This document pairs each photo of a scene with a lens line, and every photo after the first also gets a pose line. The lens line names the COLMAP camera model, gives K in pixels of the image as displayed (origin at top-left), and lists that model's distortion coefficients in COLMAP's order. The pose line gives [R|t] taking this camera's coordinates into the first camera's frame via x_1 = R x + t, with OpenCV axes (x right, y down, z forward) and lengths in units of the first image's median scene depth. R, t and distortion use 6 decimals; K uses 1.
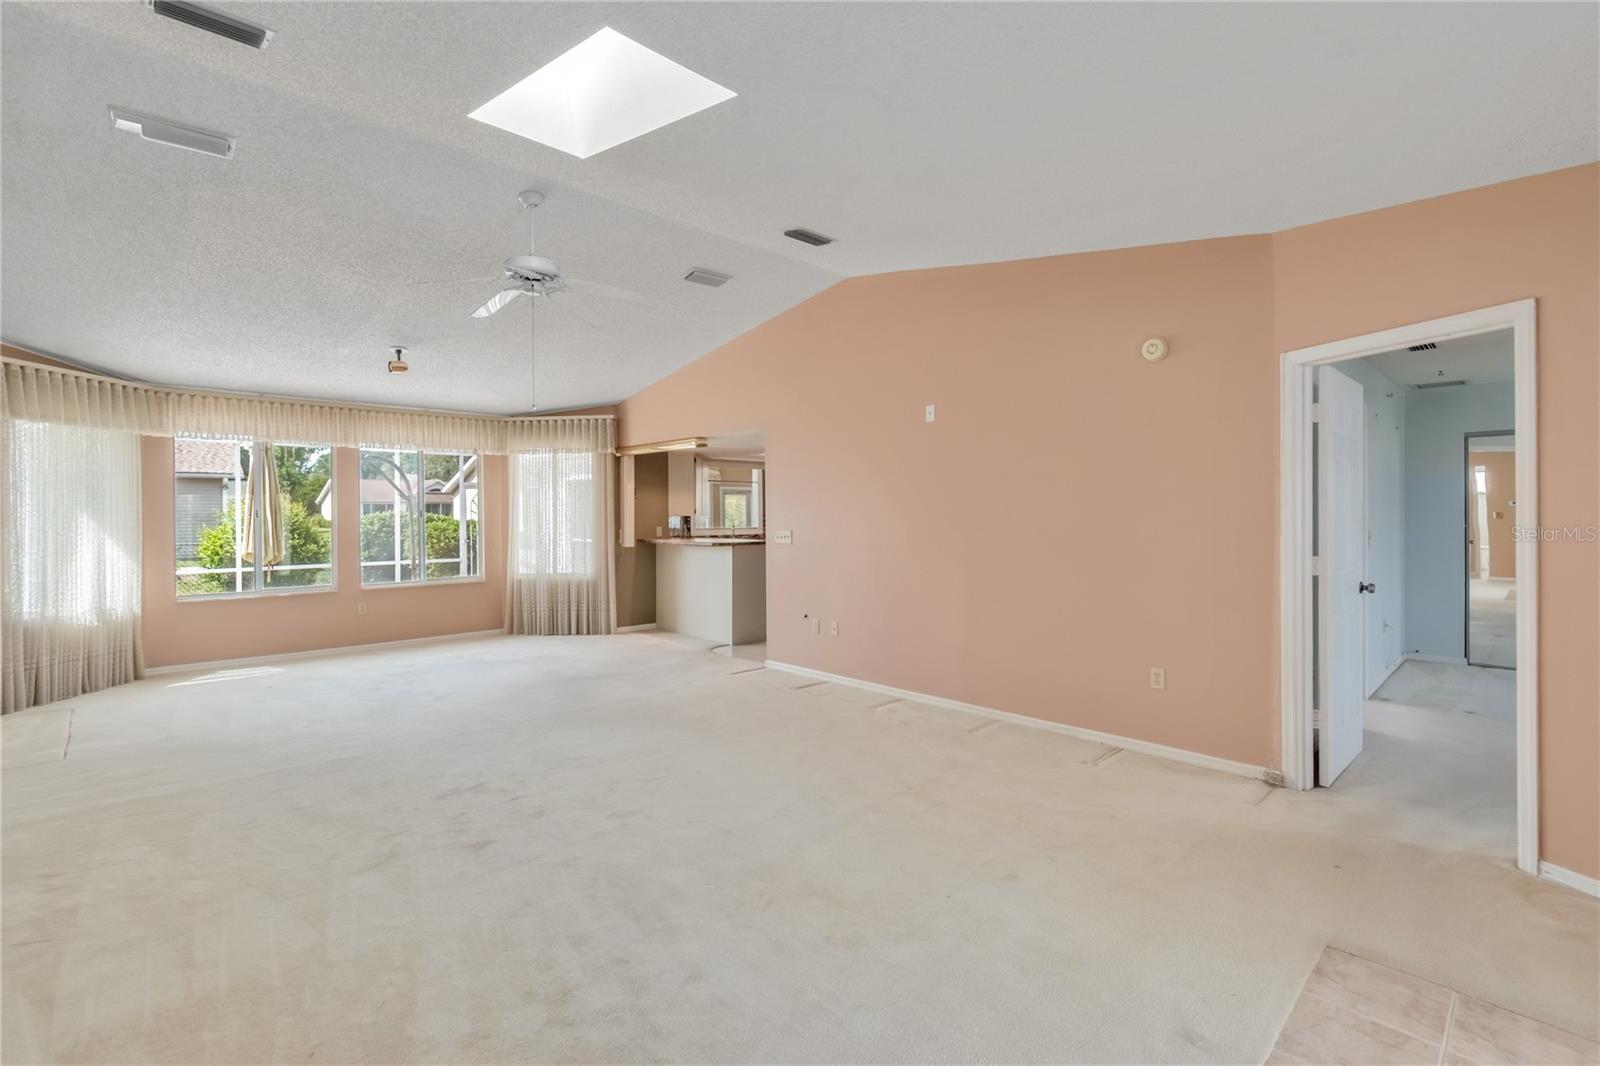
lens RADIAL K [[696.3, 0, 801.7], [0, 696.3, 525.1], [0, 0, 1]] dist [-0.000053, -0.000014]
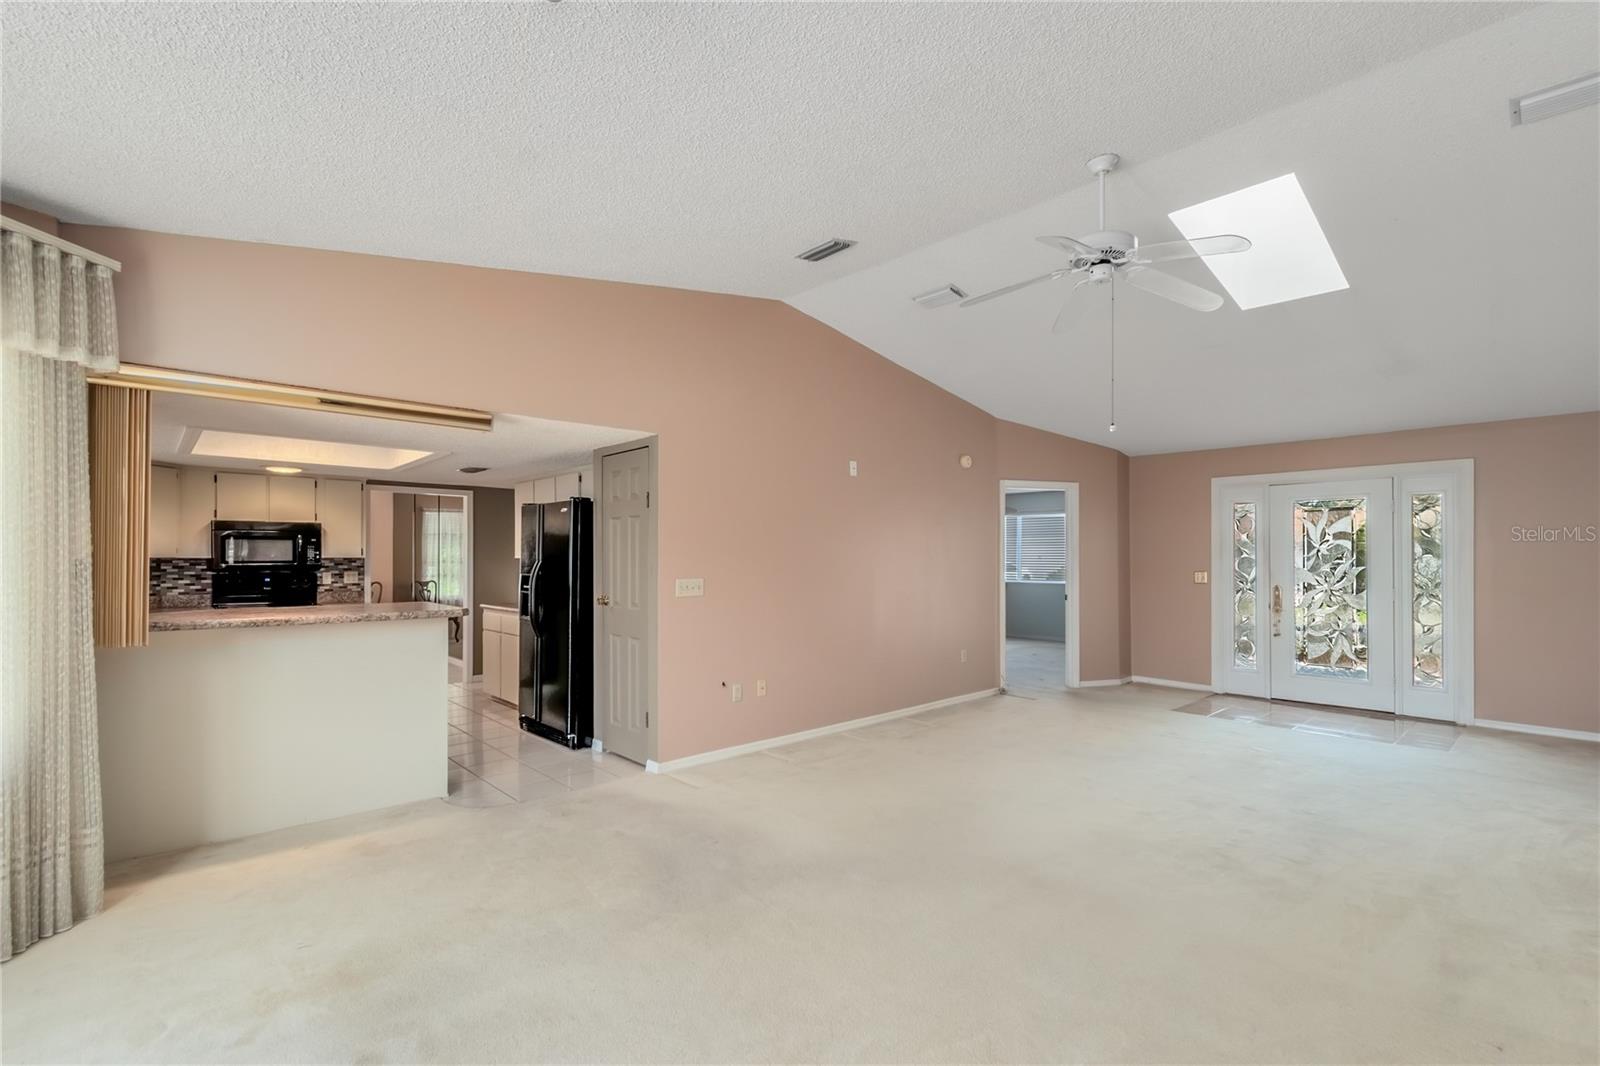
lens RADIAL K [[714.2, 0, 817.8], [0, 714.2, 538.7], [0, 0, 1]] dist [0.000533, 0.000039]
pose [[0.014308, 0.035977, 0.999250, -0.619863], [0.010014, 0.999297, -0.036122, -0.003896], [-0.999847, 0.010523, 0.013937, 0.669582]]
